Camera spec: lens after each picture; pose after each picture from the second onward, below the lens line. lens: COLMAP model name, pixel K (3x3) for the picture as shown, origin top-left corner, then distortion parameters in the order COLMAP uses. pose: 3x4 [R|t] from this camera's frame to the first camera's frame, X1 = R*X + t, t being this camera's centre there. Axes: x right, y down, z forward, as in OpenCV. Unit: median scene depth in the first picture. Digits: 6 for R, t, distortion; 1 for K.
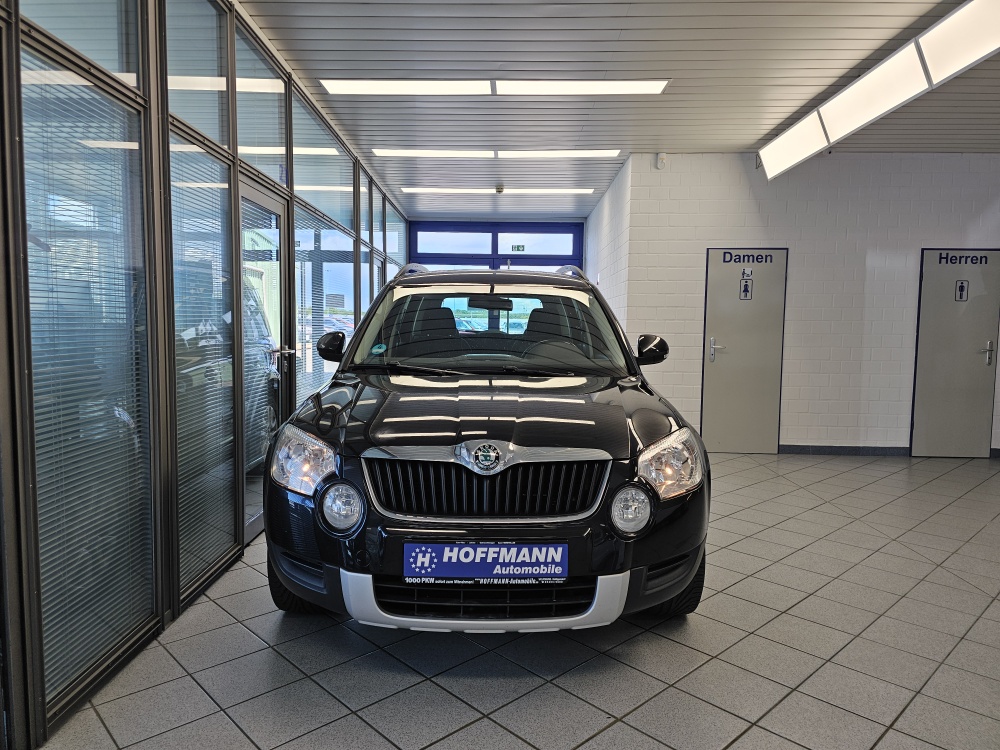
lens RADIAL K [[673.9, 0, 481.2], [0, 673.9, 390.5], [0, 0, 1]] dist [0.041944, -0.046664]
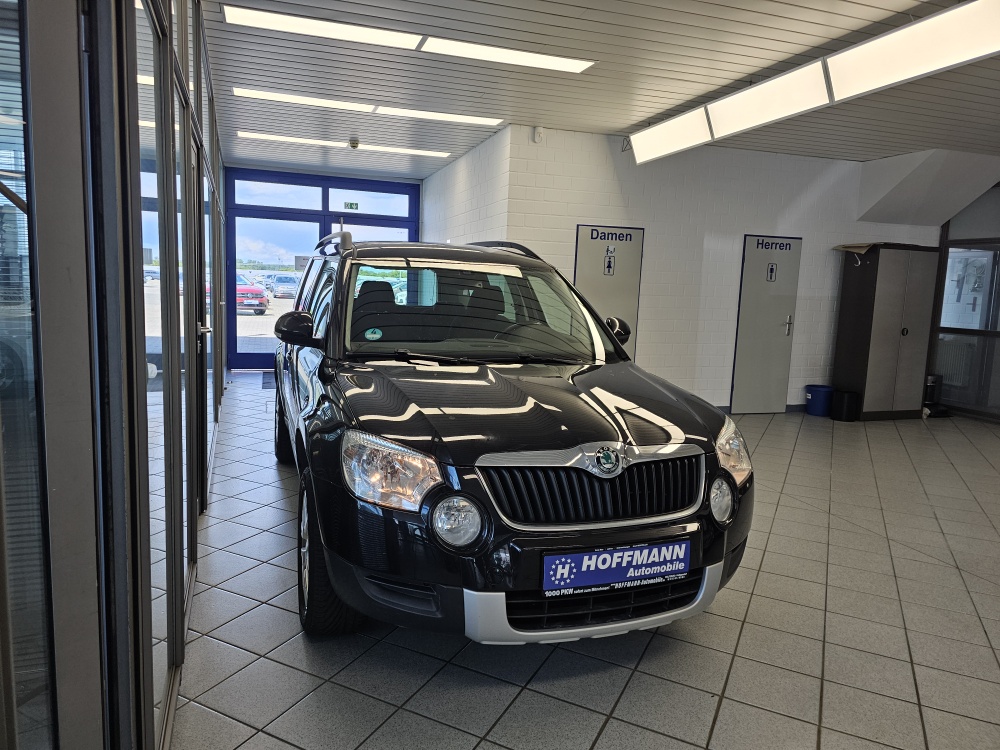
lens RADIAL K [[673.9, 0, 516.3], [0, 673.9, 391.0], [0, 0, 1]] dist [0.041944, -0.046664]
pose [[0.943627, -0.025452, 0.330030, -0.237629], [0.006334, 0.998245, 0.058875, -0.031958], [-0.330950, -0.053466, 0.942133, 0.068669]]
